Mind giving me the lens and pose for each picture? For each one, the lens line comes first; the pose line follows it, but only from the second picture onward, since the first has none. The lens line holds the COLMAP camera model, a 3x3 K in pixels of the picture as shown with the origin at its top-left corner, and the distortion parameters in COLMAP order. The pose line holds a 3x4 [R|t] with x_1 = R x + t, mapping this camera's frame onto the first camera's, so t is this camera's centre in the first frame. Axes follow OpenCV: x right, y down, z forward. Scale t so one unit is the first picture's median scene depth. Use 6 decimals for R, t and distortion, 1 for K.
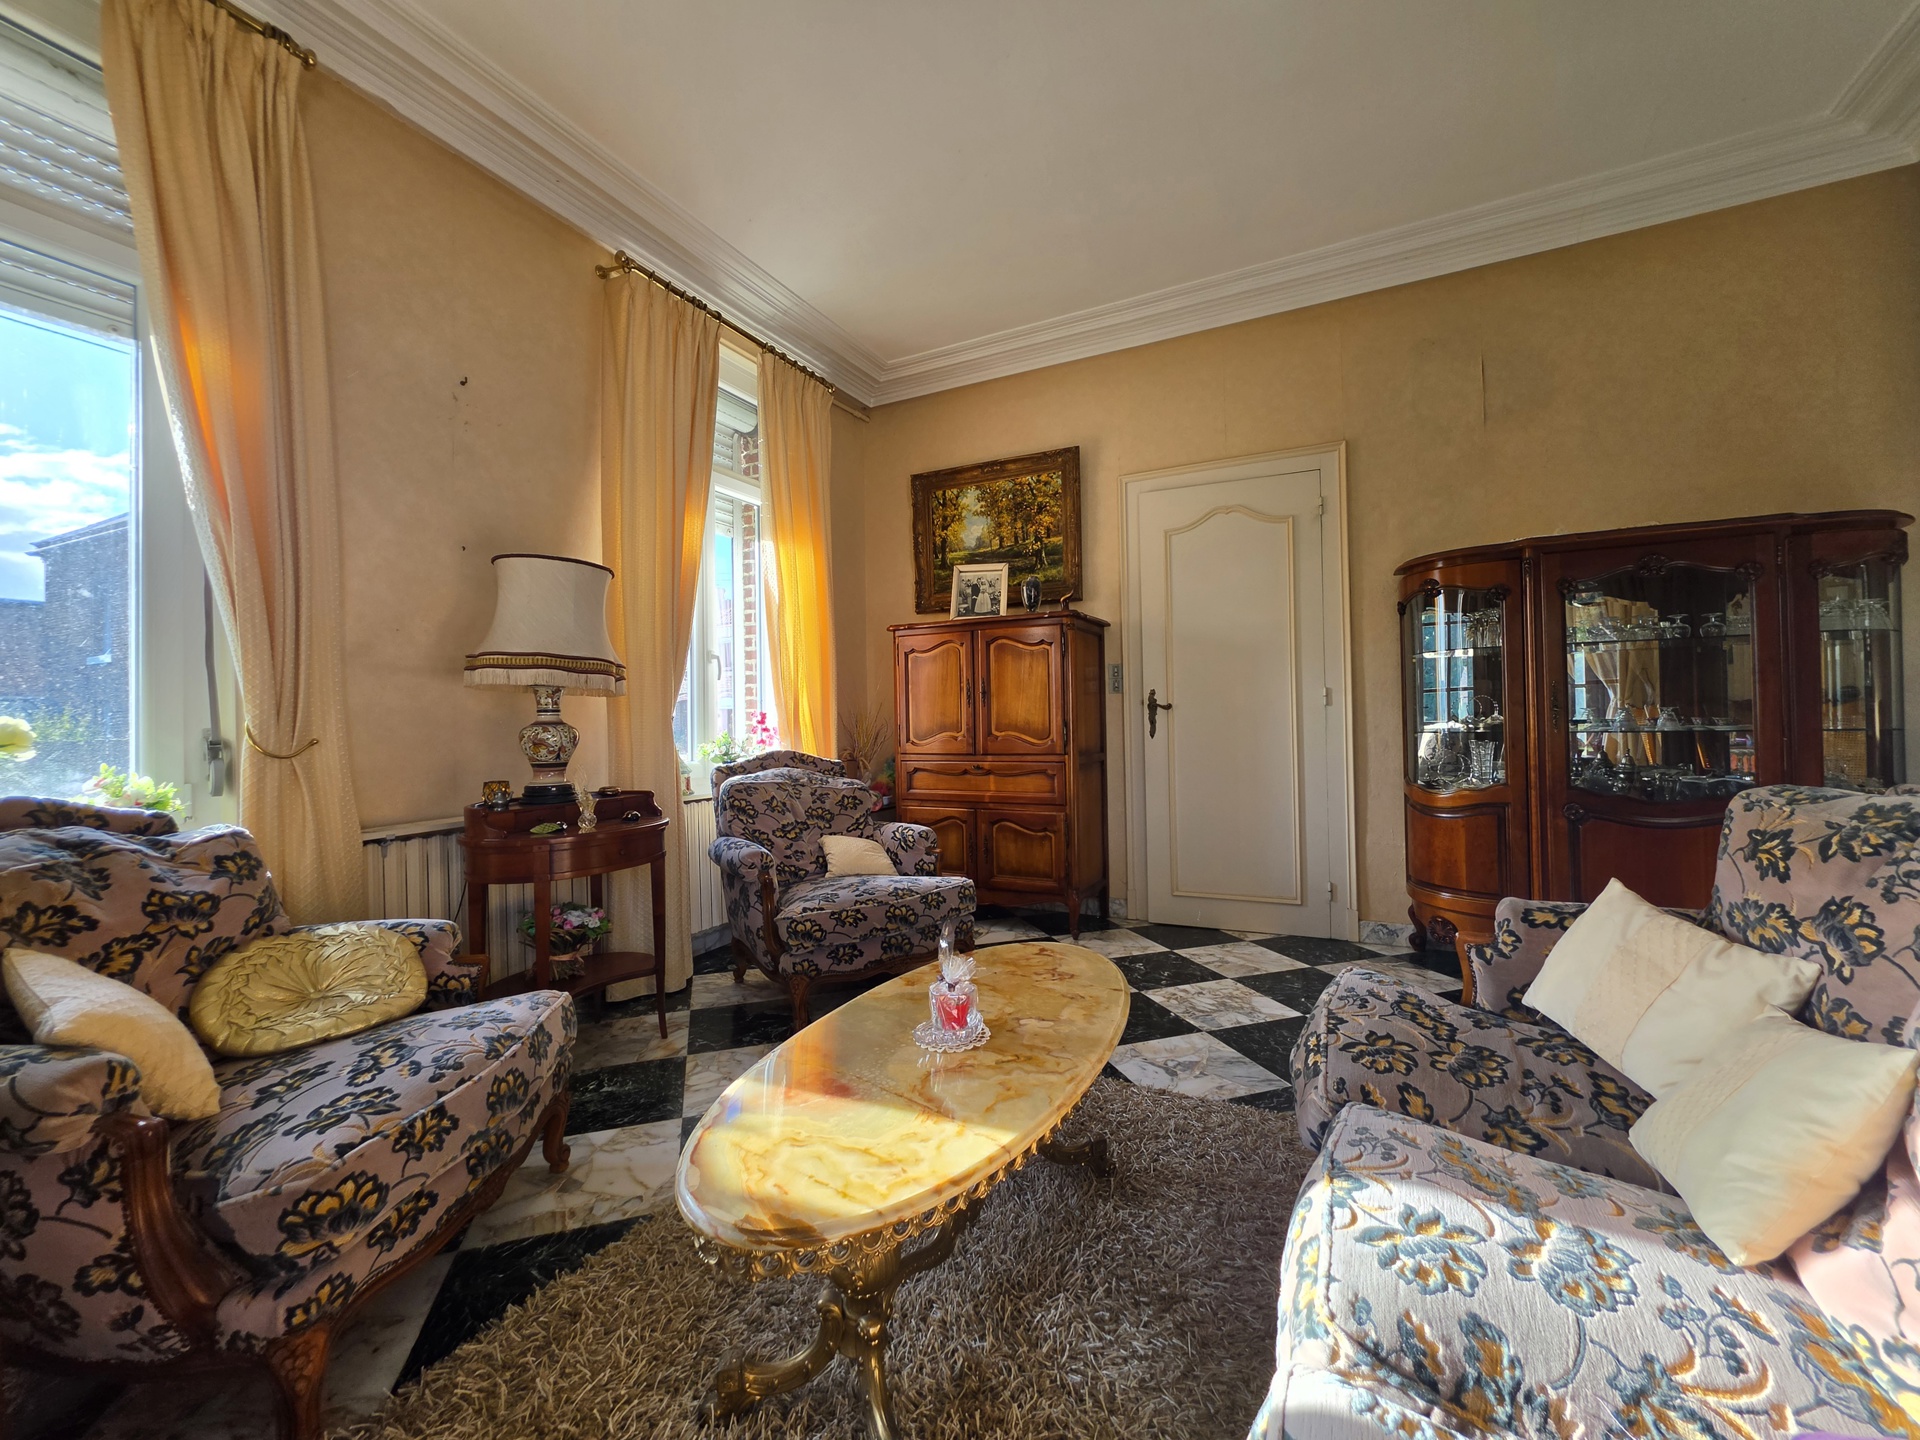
lens RADIAL K [[773.4, 0, 961.3], [0, 773.4, 709.2], [0, 0, 1]] dist [0.002092, 0.000465]
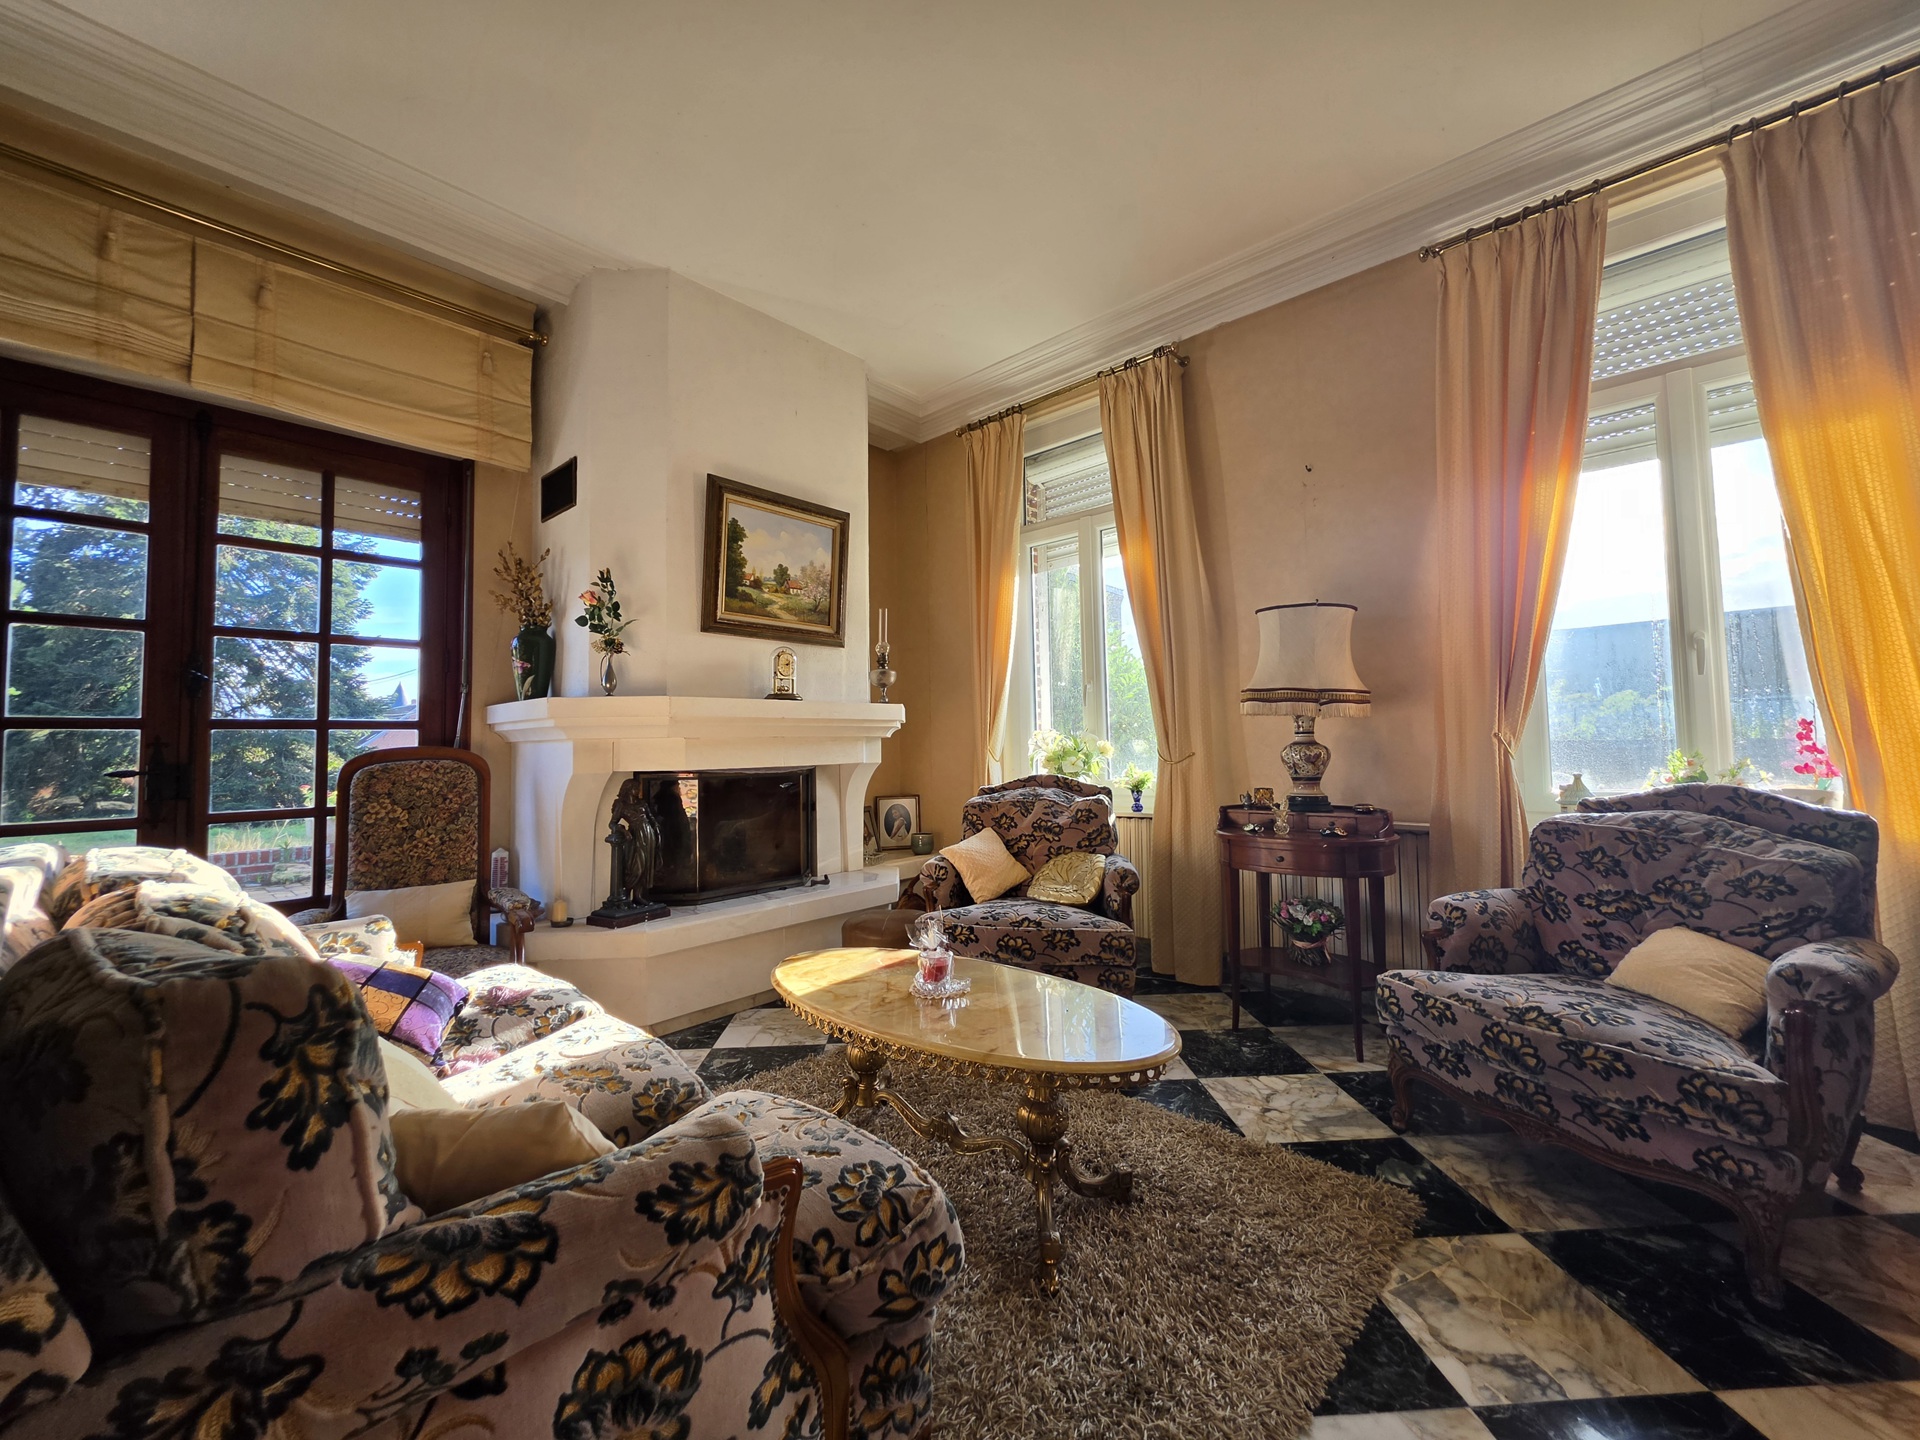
lens RADIAL K [[773.4, 0, 961.3], [0, 773.4, 709.2], [0, 0, 1]] dist [0.002092, 0.000465]
pose [[-0.269027, -0.025243, -0.962802, 0.545376], [0.038562, 0.998573, -0.036956, -0.007741], [0.962360, -0.047070, -0.267670, 0.597254]]
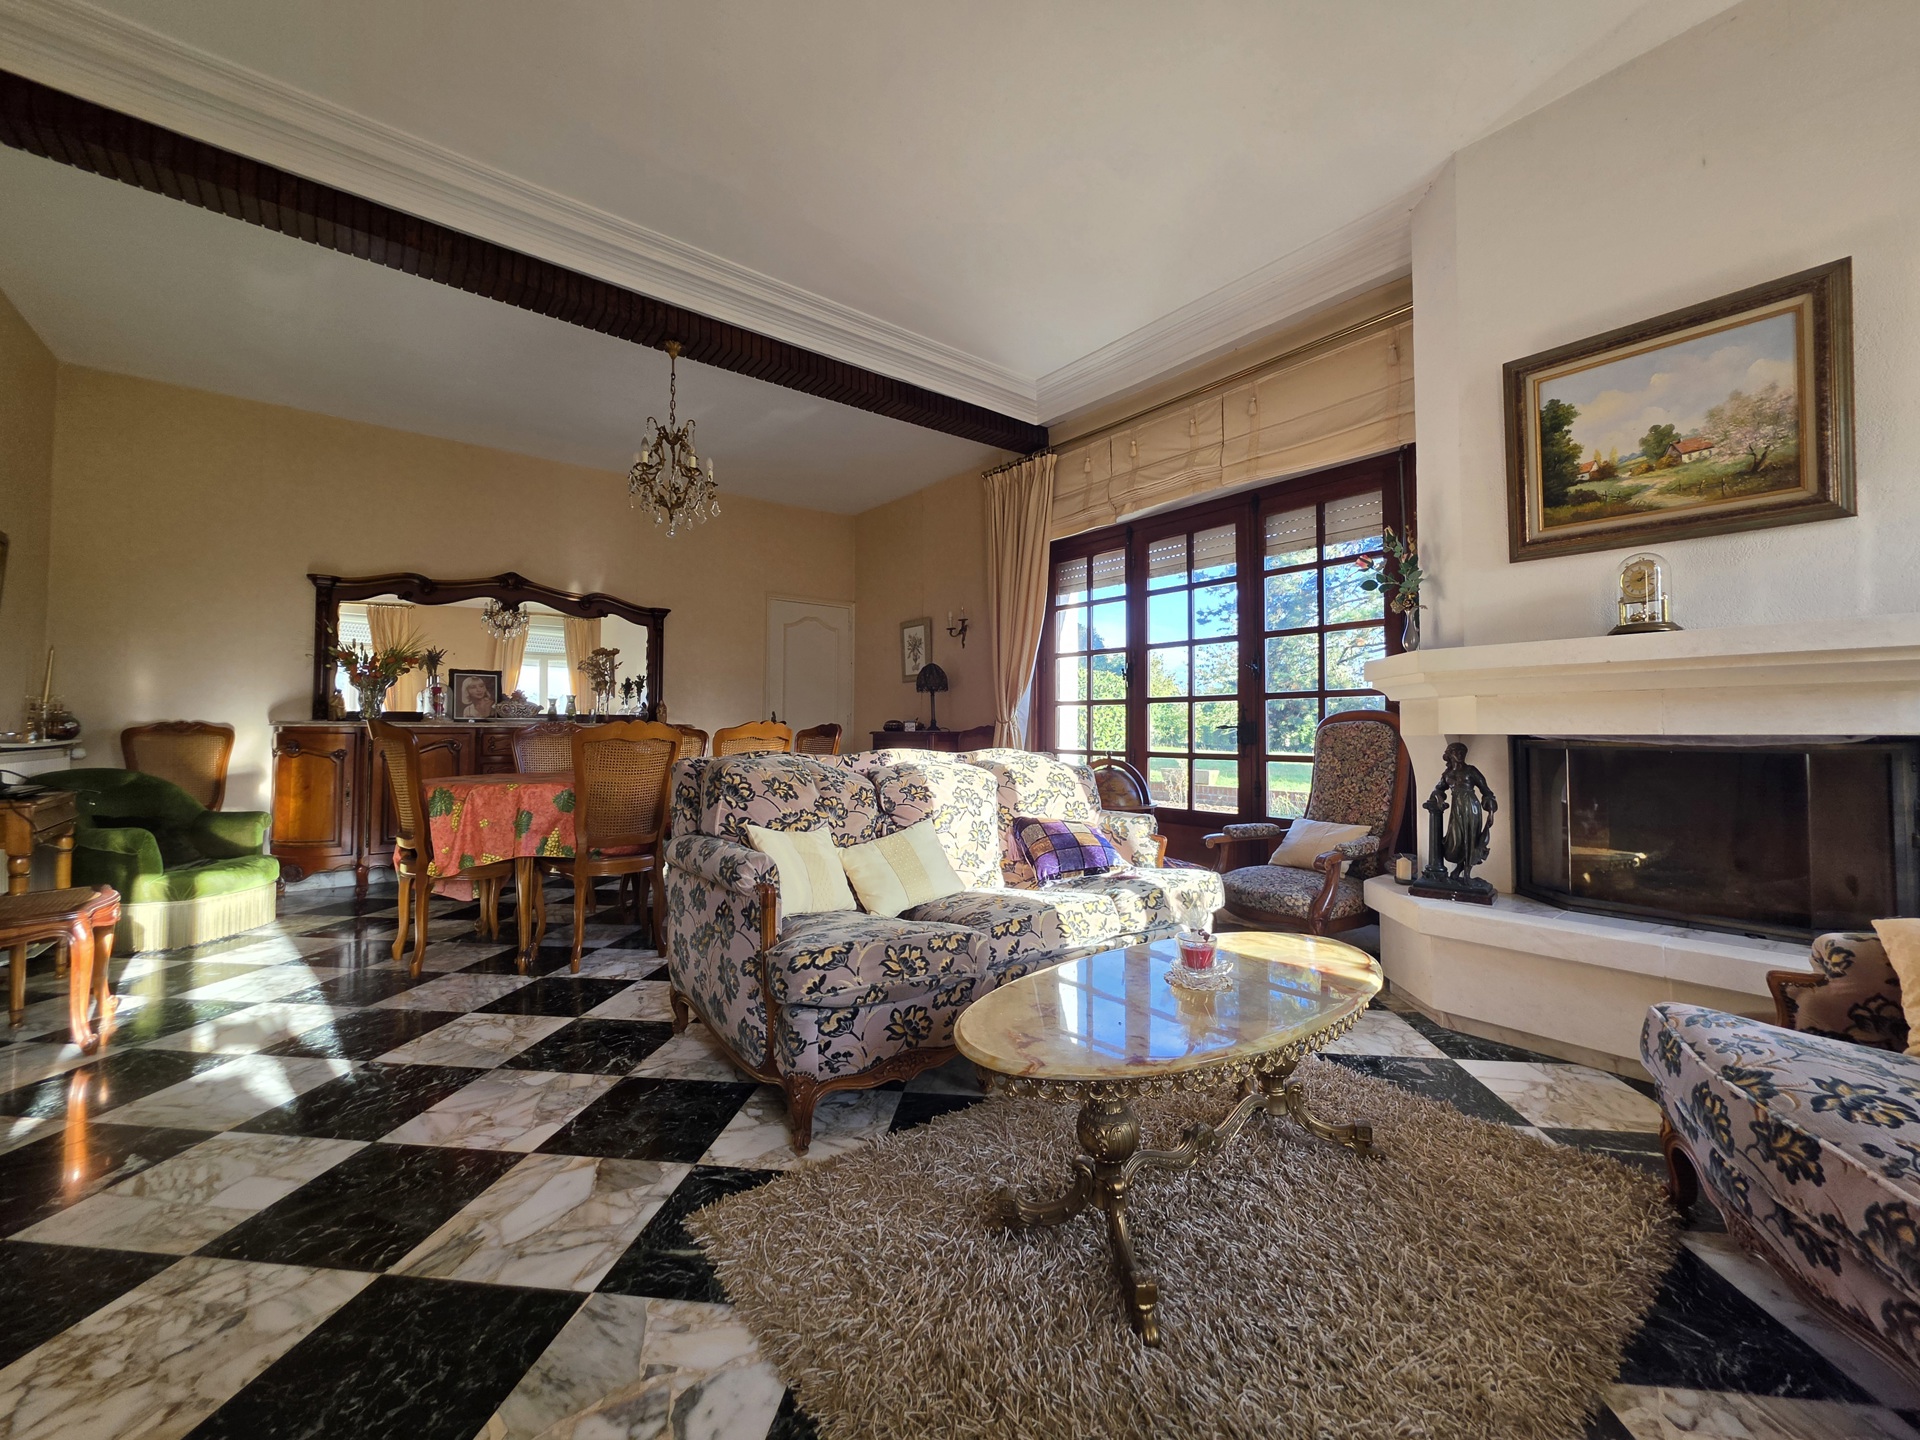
lens RADIAL K [[773.4, 0, 961.3], [0, 773.4, 709.2], [0, 0, 1]] dist [0.002092, 0.000465]
pose [[-0.907730, 0.024553, 0.418836, -0.070627], [0.002945, 0.998634, -0.052159, 0.029834], [-0.419545, -0.046113, -0.906563, 0.934584]]
